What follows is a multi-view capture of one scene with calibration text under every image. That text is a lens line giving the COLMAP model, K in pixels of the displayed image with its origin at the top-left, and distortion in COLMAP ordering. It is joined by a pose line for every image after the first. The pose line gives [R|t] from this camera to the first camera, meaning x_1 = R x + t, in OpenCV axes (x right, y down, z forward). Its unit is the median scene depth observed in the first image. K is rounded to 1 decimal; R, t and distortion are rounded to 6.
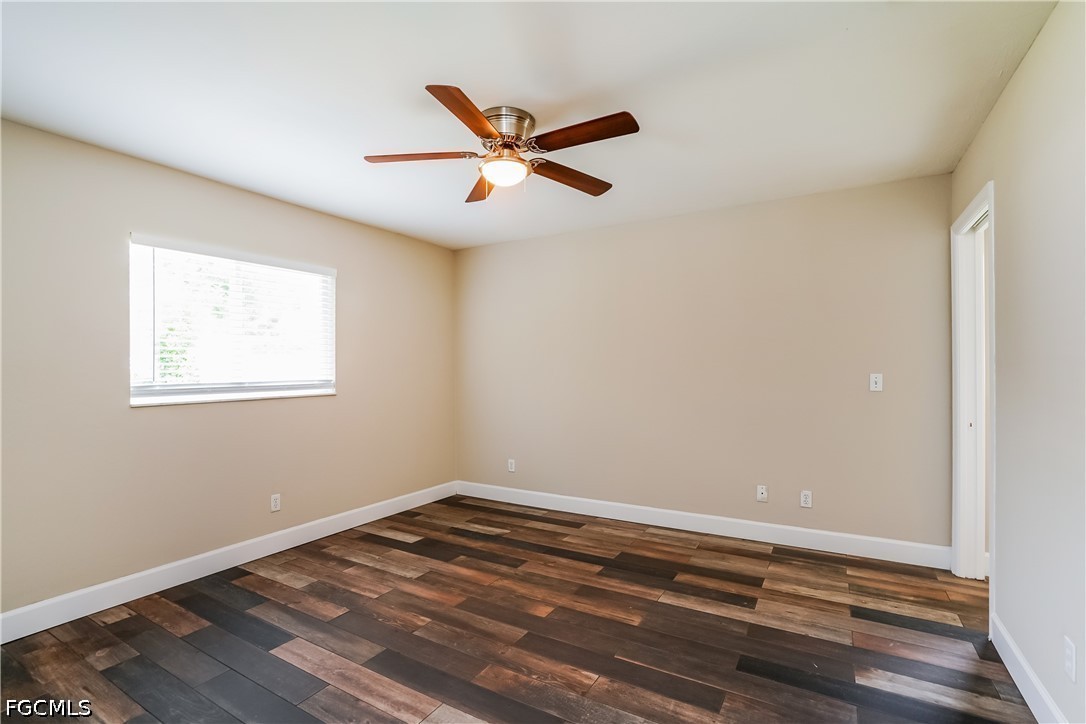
lens RADIAL K [[503.4, 0, 542.2], [0, 503.4, 362.3], [0, 0, 1]] dist [-0.035259, 0.011840]
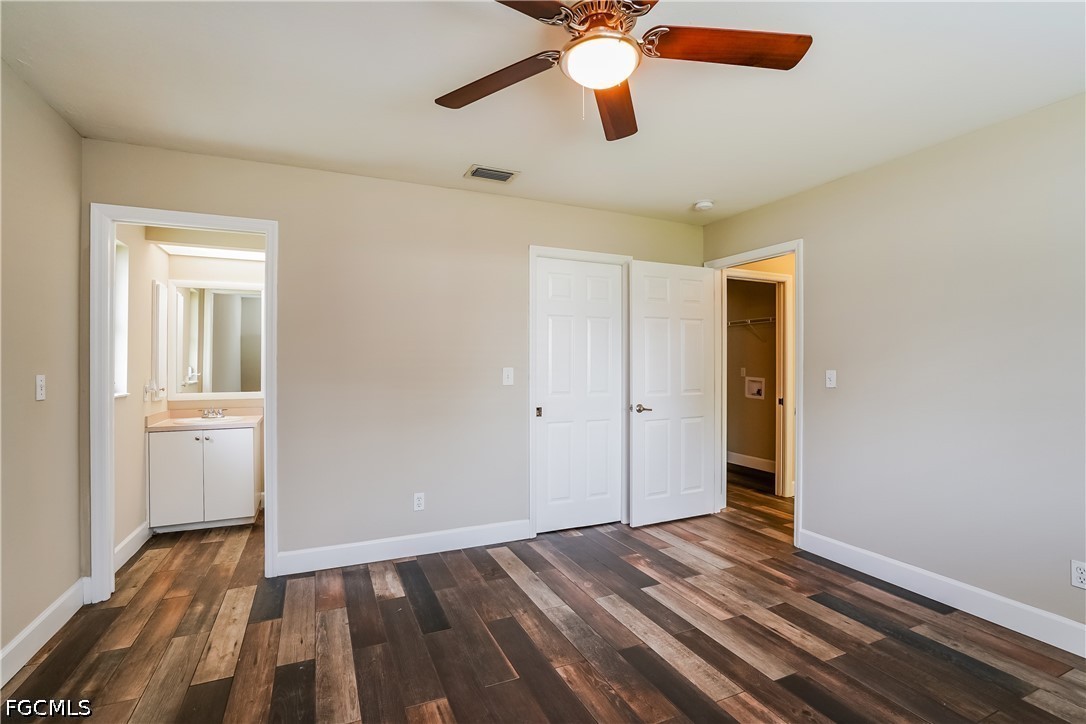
lens RADIAL K [[503.4, 0, 544.3], [0, 503.4, 362.6], [0, 0, 1]] dist [-0.035259, 0.011840]
pose [[-0.818947, 0.003445, 0.573859, -0.379432], [-0.001006, 0.999972, -0.007438, 0.016108], [-0.573869, -0.006668, -0.818920, 1.559688]]
